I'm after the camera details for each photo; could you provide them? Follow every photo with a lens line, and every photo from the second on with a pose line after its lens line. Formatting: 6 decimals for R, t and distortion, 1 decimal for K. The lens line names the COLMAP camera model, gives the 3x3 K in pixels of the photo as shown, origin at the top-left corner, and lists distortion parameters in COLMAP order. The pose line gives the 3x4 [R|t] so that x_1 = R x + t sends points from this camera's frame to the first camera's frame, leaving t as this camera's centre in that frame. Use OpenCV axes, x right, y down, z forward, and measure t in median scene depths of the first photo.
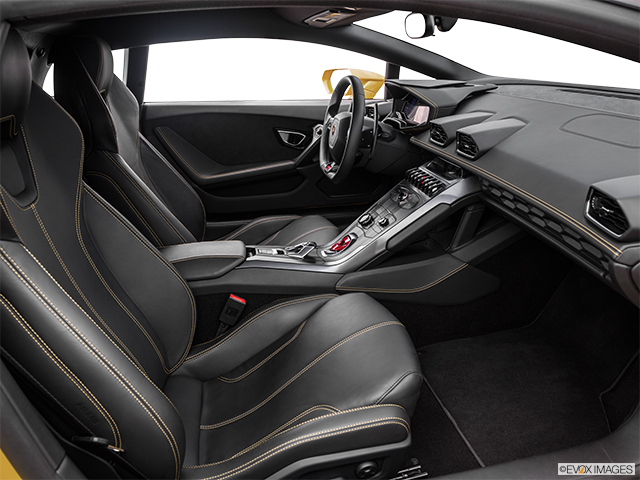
lens RADIAL K [[480.4, 0, 320.0], [0, 480.4, 240.0], [0, 0, 1]] dist [-0.077458, 0.002695]
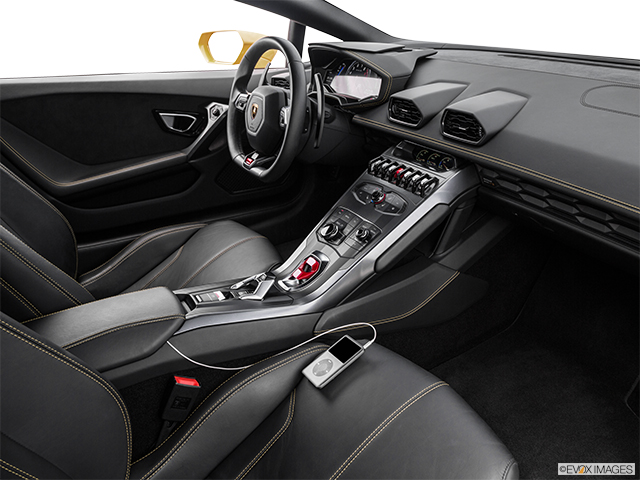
lens RADIAL K [[480.4, 0, 320.0], [0, 480.4, 240.0], [0, 0, 1]] dist [-0.077458, 0.002695]
pose [[0.939029, -0.123924, 0.320729, -0.152825], [0.104853, 0.991569, 0.076137, -0.082223], [-0.327460, -0.037865, 0.944106, 0.276308]]
